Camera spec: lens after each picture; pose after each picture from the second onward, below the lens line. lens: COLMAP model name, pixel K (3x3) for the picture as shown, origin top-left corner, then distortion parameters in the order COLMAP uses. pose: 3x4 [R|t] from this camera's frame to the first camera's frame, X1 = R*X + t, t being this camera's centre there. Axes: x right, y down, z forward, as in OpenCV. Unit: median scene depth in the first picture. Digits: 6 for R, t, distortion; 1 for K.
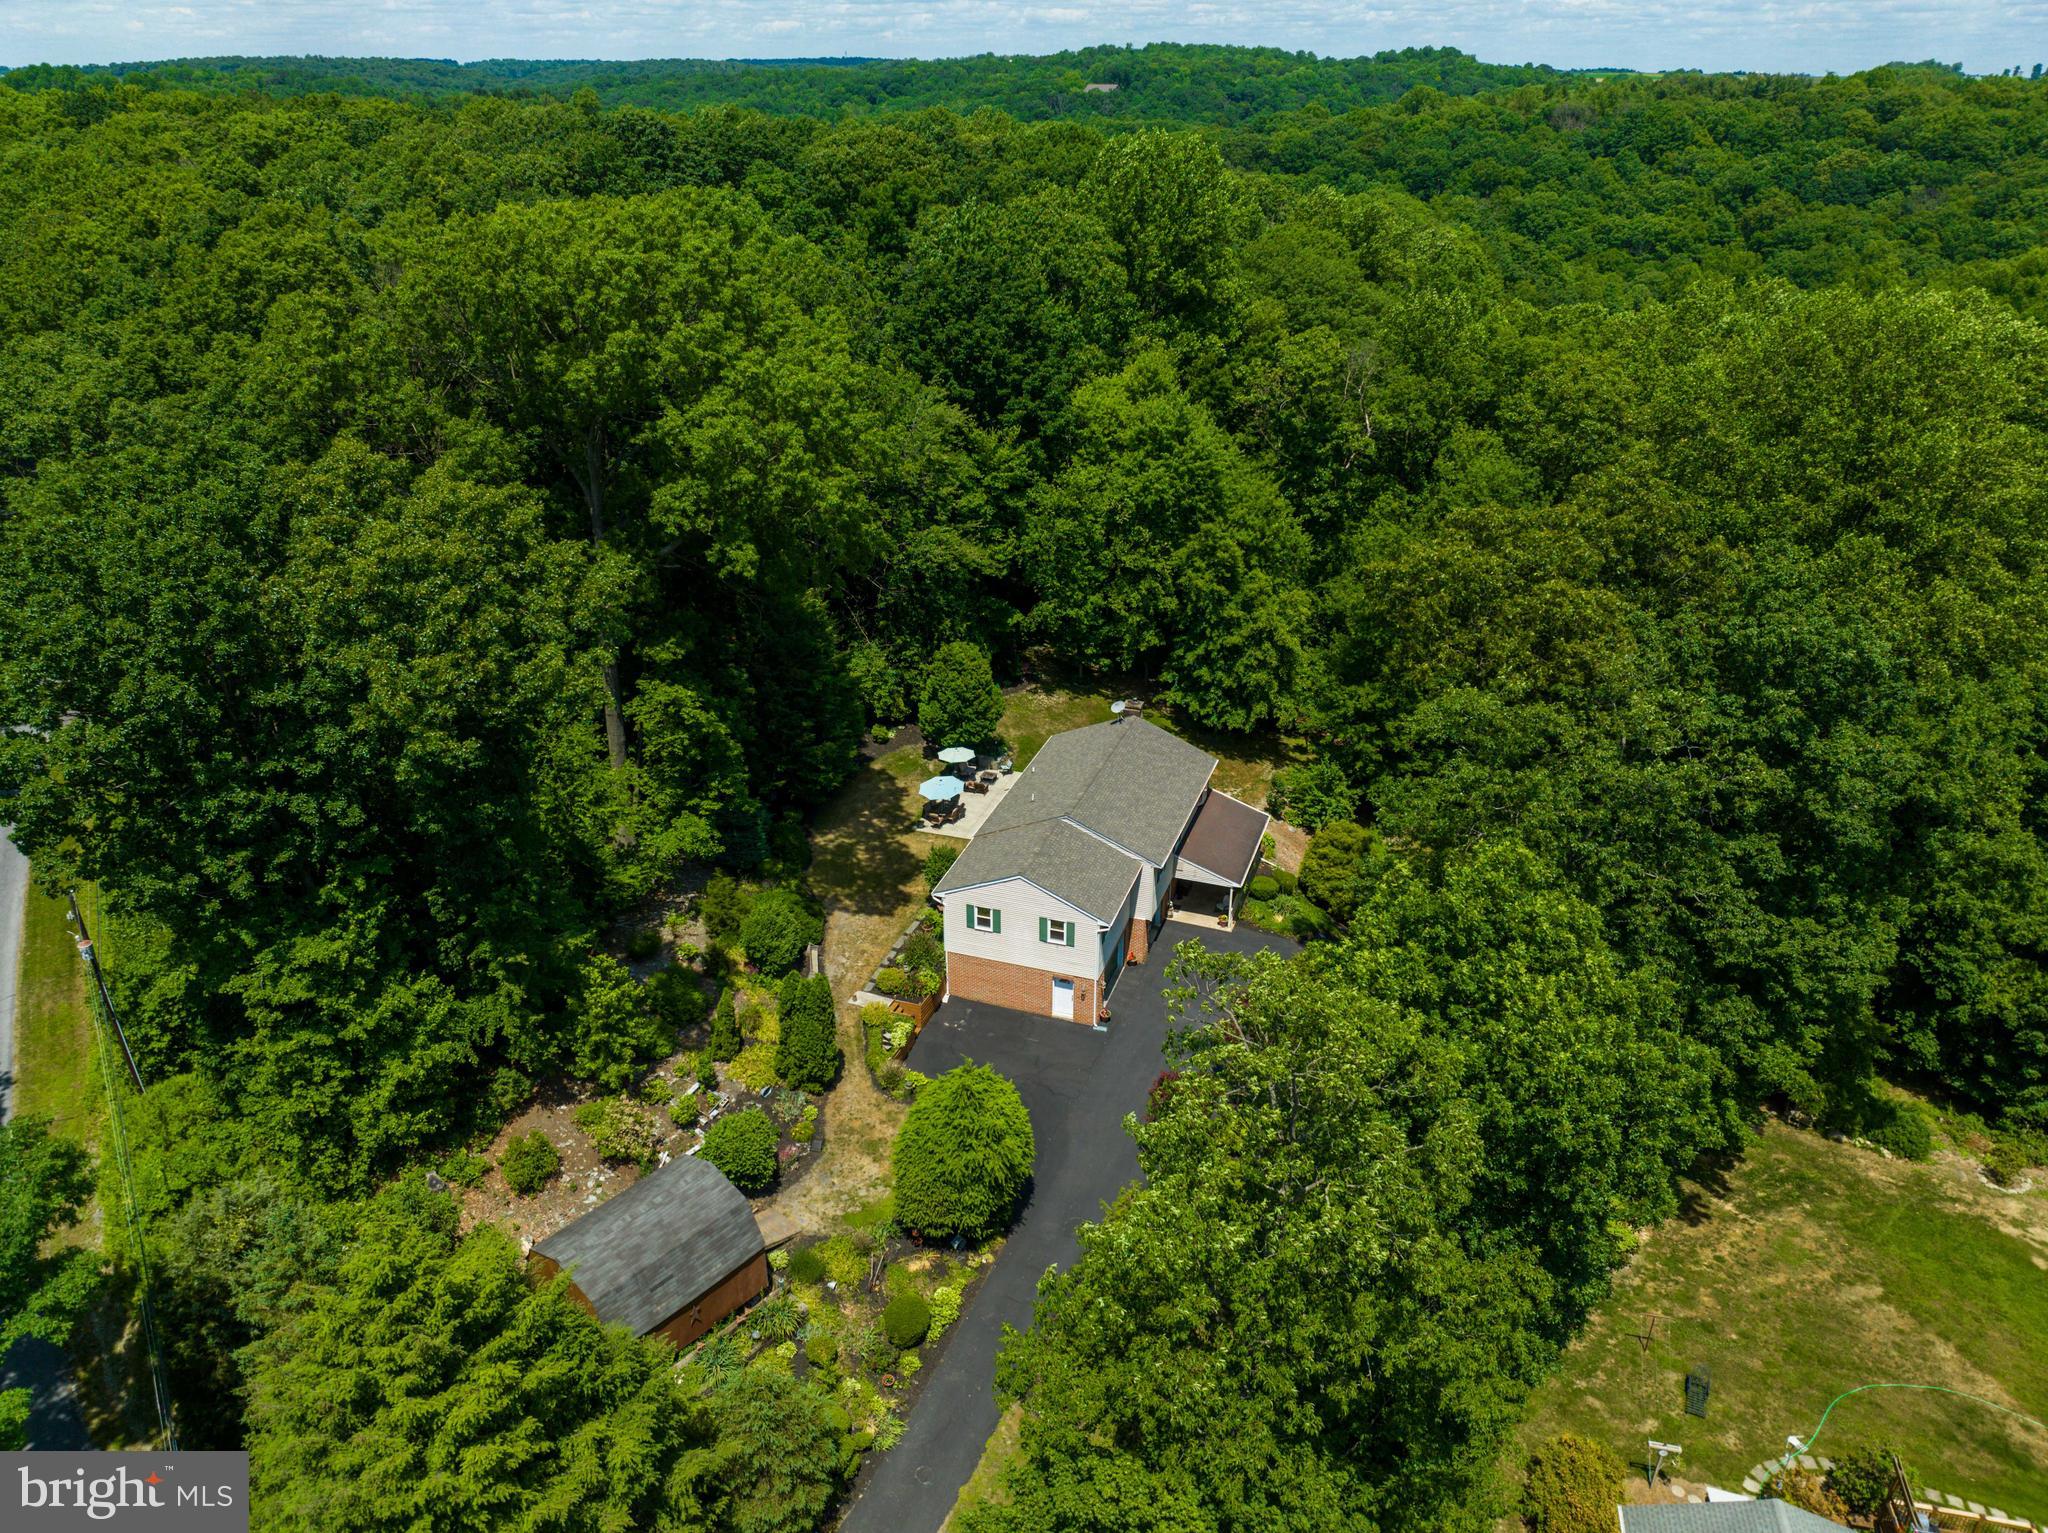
lens RADIAL K [[1466.5, 0, 1024.0], [0, 1466.5, 766.5], [0, 0, 1]] dist [-0.031148, 0.005220]
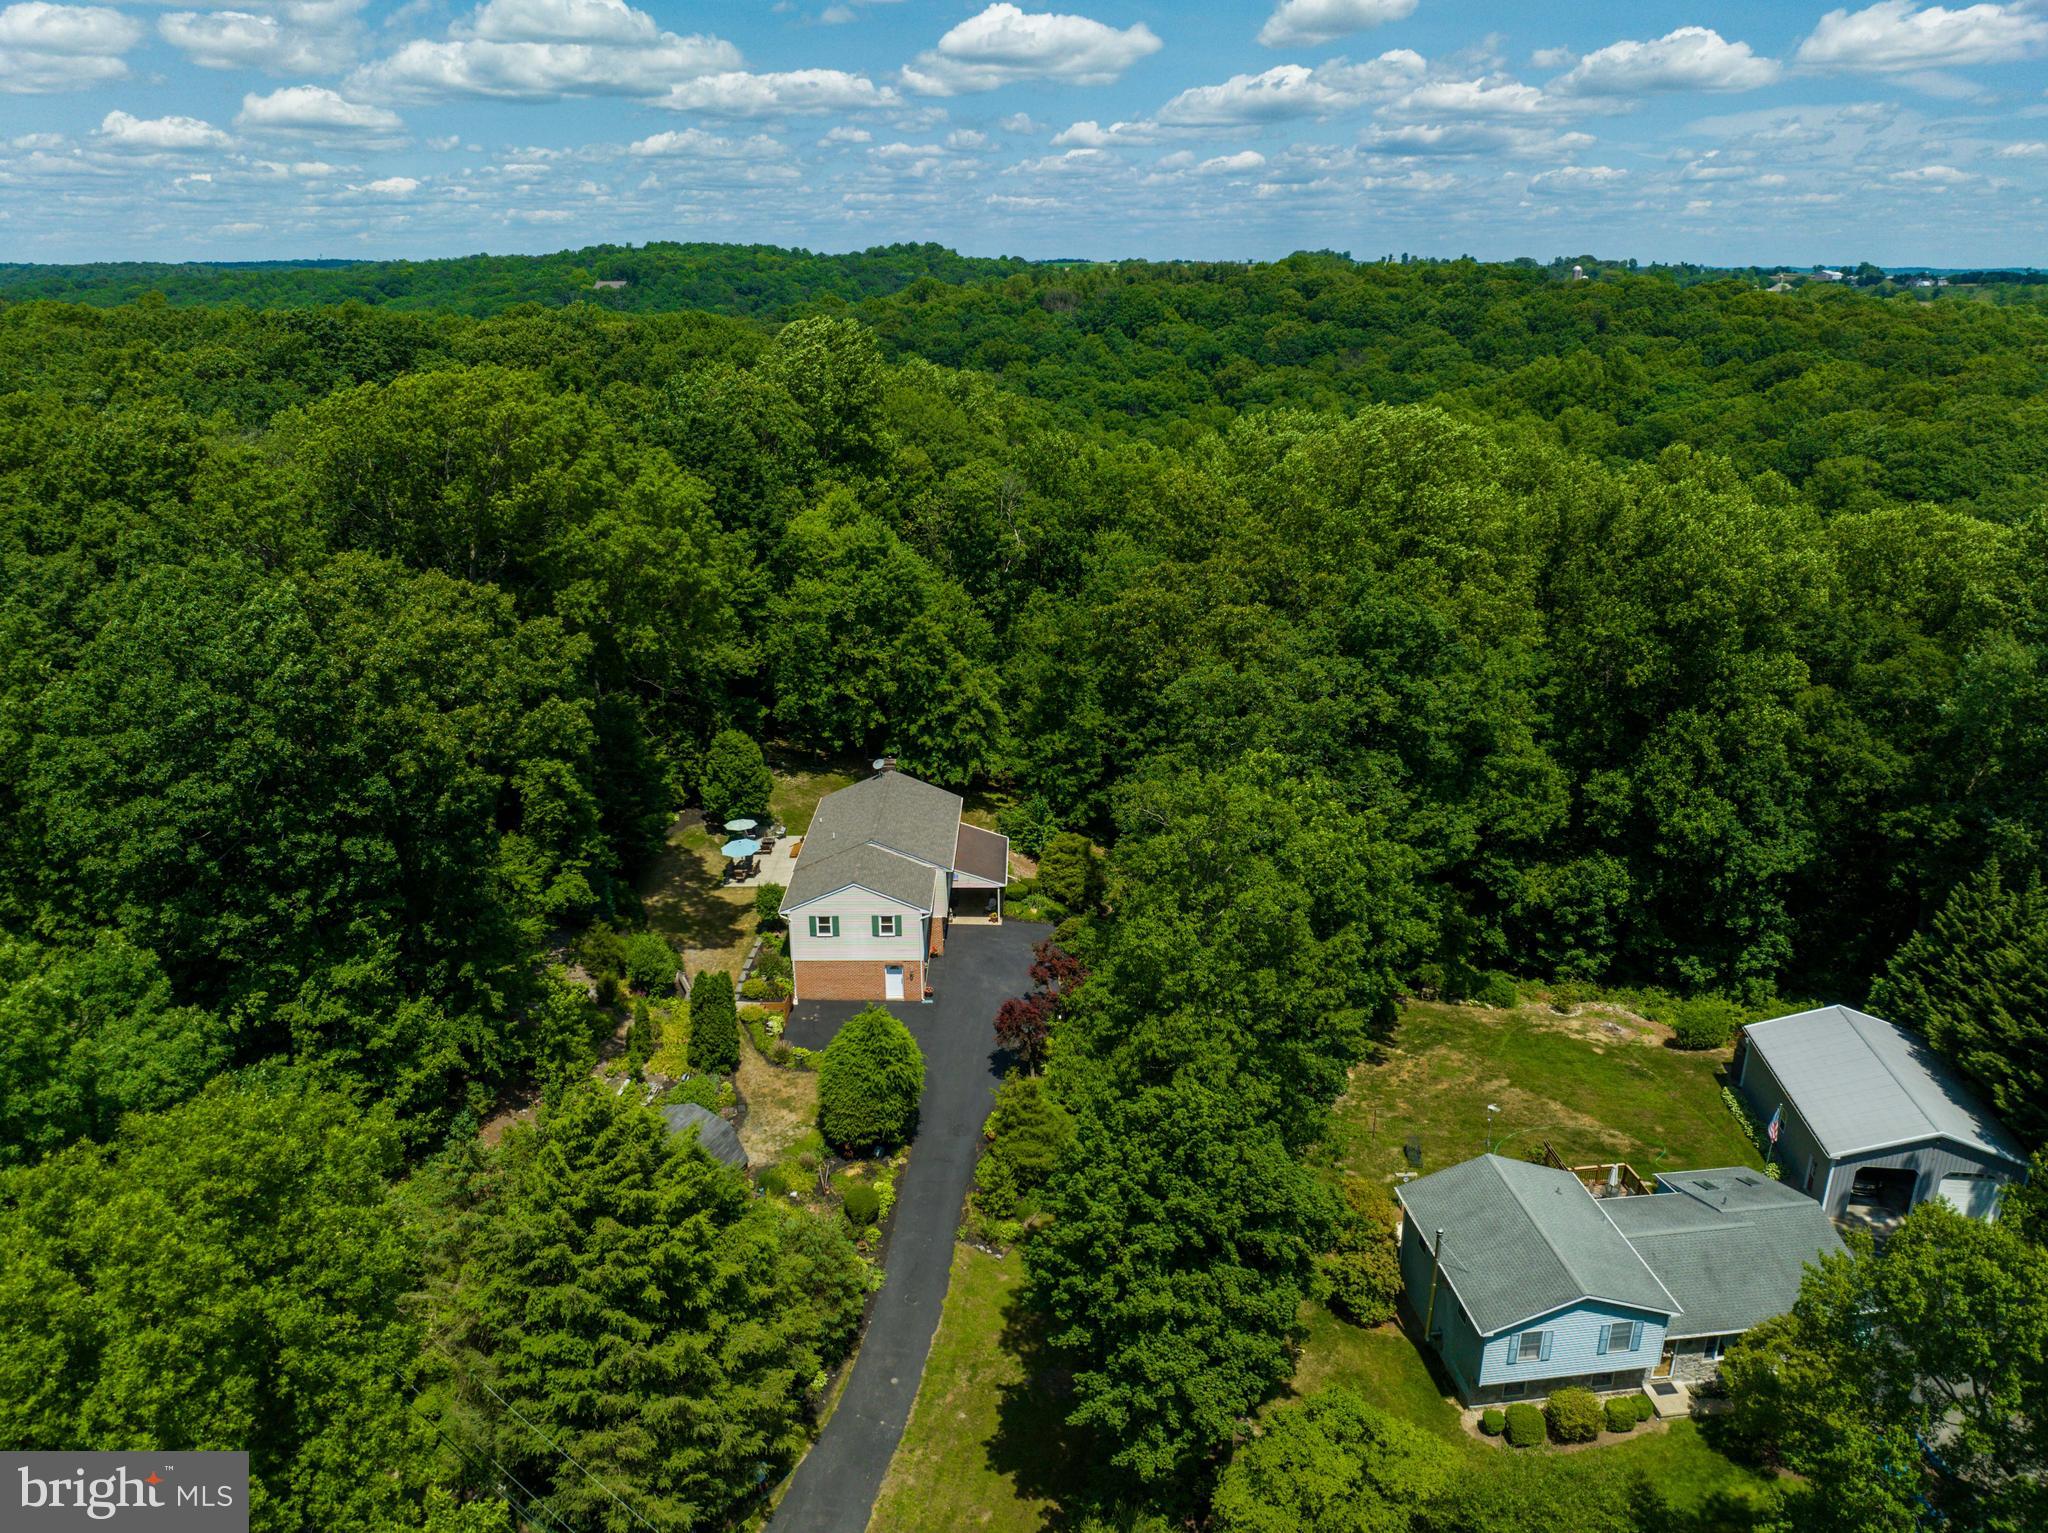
lens RADIAL K [[1466.5, 0, 1024.0], [0, 1466.5, 766.5], [0, 0, 1]] dist [-0.031148, 0.005220]
pose [[0.948222, -0.109079, 0.298290, -0.181741], [0.142810, 0.985308, -0.093664, 0.091368], [-0.283691, 0.131413, 0.949869, -0.191606]]
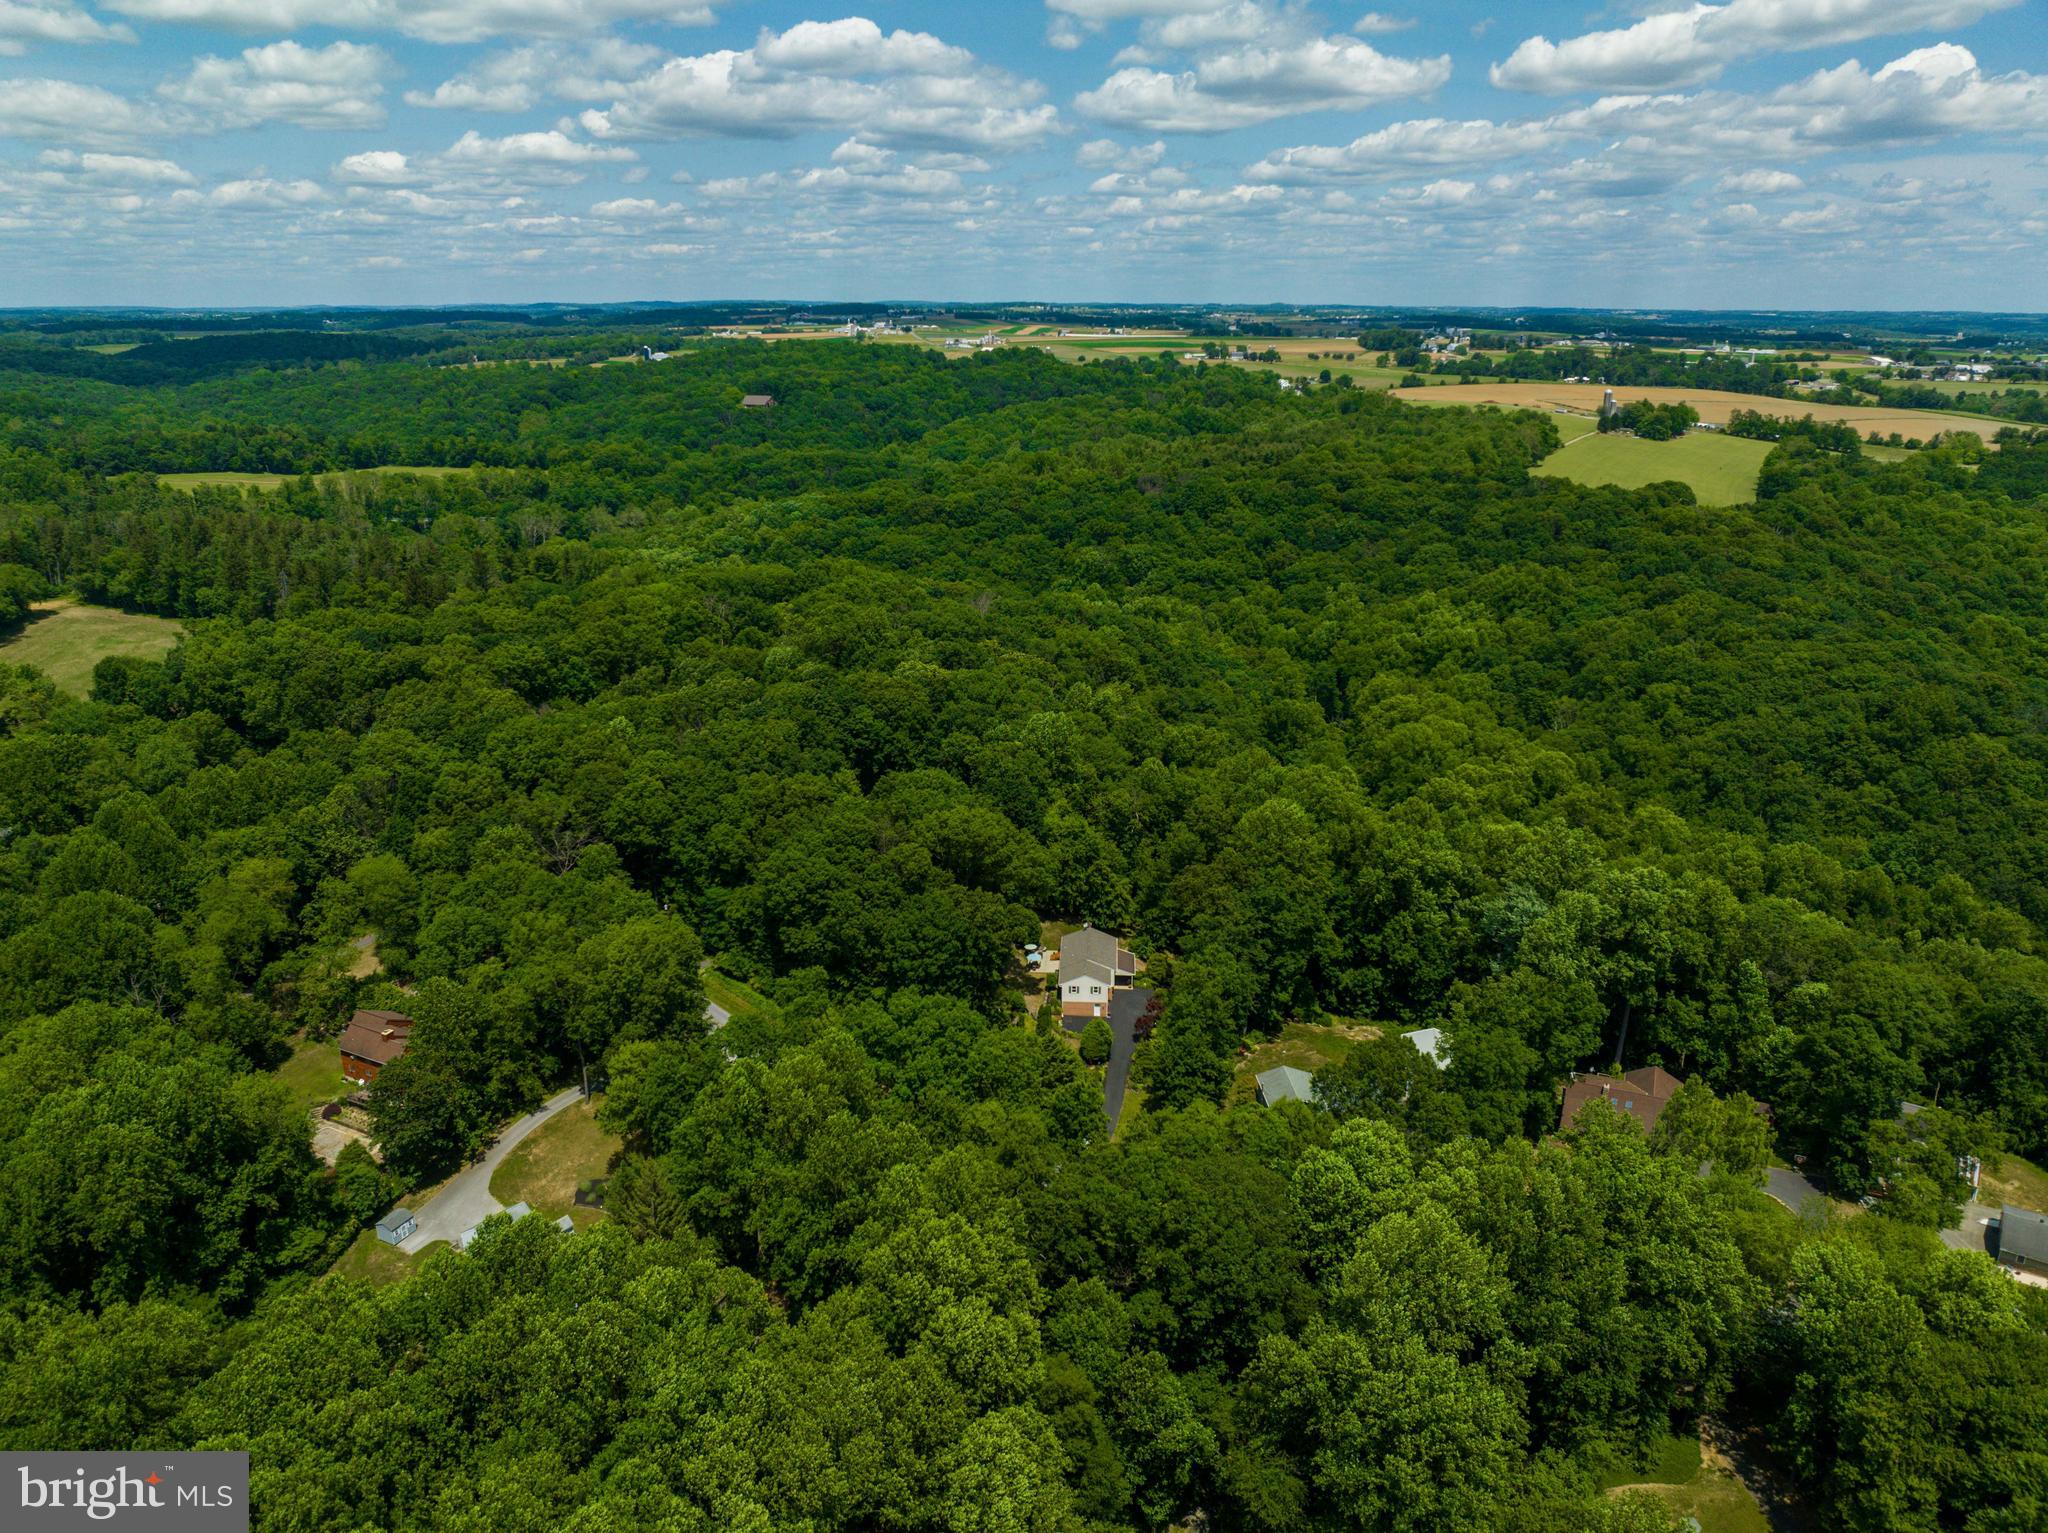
lens RADIAL K [[1466.5, 0, 1024.0], [0, 1466.5, 766.5], [0, 0, 1]] dist [-0.031148, 0.005220]
pose [[0.964335, -0.084370, 0.250879, -0.812932], [0.117634, 0.985698, -0.120674, -0.012099], [-0.237109, 0.145882, 0.960467, -2.019247]]
